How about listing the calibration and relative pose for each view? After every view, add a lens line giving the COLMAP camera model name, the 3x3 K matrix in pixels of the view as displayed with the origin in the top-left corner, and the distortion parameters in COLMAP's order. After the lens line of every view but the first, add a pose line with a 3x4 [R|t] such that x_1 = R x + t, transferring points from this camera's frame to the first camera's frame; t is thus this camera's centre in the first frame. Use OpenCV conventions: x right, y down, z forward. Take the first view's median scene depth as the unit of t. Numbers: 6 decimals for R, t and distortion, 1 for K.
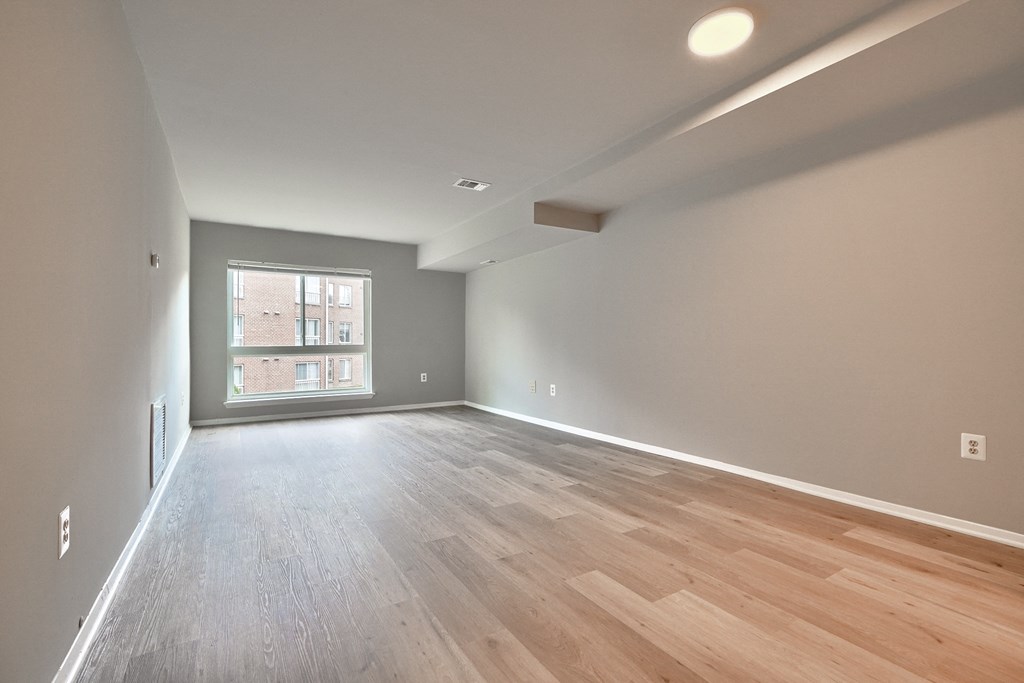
lens RADIAL K [[459.9, 0, 512.0], [0, 459.9, 341.5], [0, 0, 1]] dist [0.000577, 0.000303]
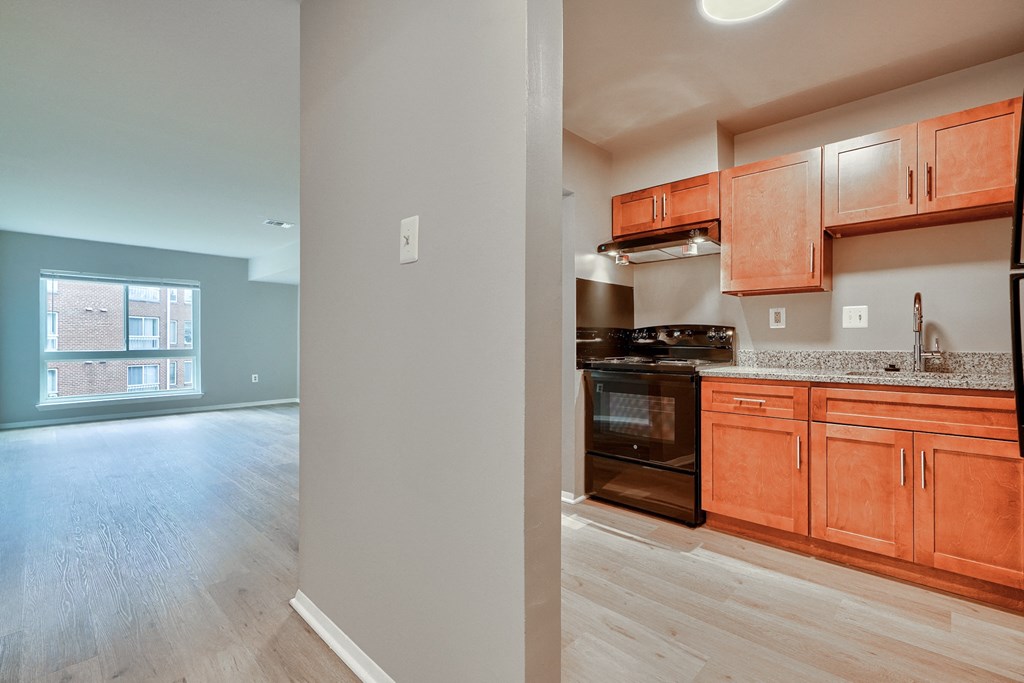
lens RADIAL K [[459.9, 0, 512.0], [0, 459.9, 341.5], [0, 0, 1]] dist [0.000577, 0.000303]
pose [[0.968752, -0.000964, 0.248029, 0.145003], [0.000419, 0.999997, 0.002248, -0.013858], [-0.248030, -0.002074, 0.968750, -0.251867]]
